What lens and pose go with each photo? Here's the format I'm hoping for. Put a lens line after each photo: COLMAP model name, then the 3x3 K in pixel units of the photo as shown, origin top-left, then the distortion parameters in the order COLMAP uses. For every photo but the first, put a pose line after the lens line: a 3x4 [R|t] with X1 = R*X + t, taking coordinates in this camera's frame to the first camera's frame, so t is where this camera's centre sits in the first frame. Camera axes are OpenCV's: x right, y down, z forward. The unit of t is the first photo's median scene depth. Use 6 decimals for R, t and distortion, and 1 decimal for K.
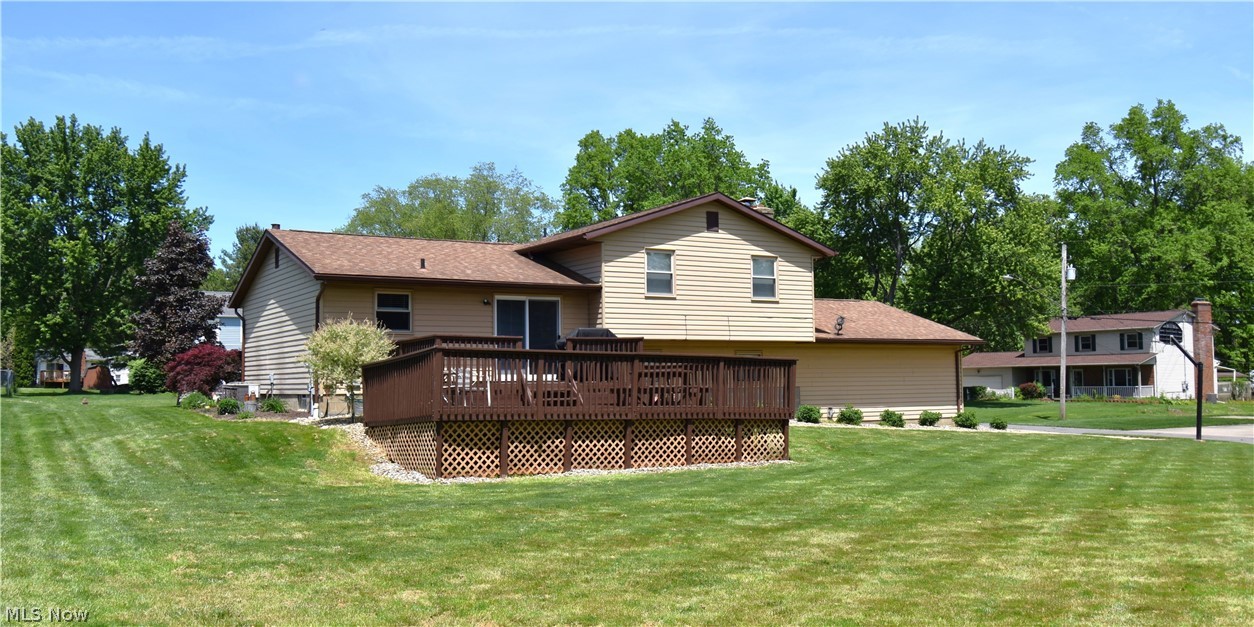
lens RADIAL K [[903.4, 0, 627.0], [0, 903.4, 313.5], [0, 0, 1]] dist [-0.005681, -0.001910]
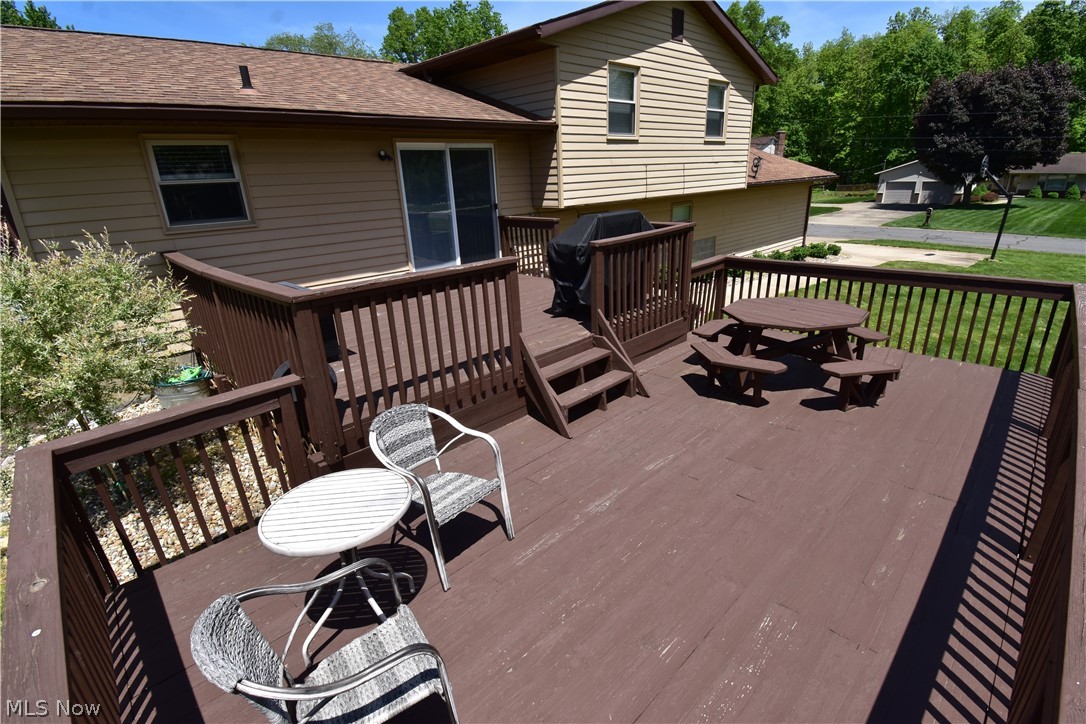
lens RADIAL K [[482.0, 0, 540.5], [0, 482.0, 350.1], [0, 0, 1]] dist [0.014377, -0.019765]
pose [[0.978758, -0.093343, 0.182536, -0.110463], [0.012960, 0.916731, 0.399294, -0.018399], [-0.204607, -0.388447, 0.898468, 0.573133]]
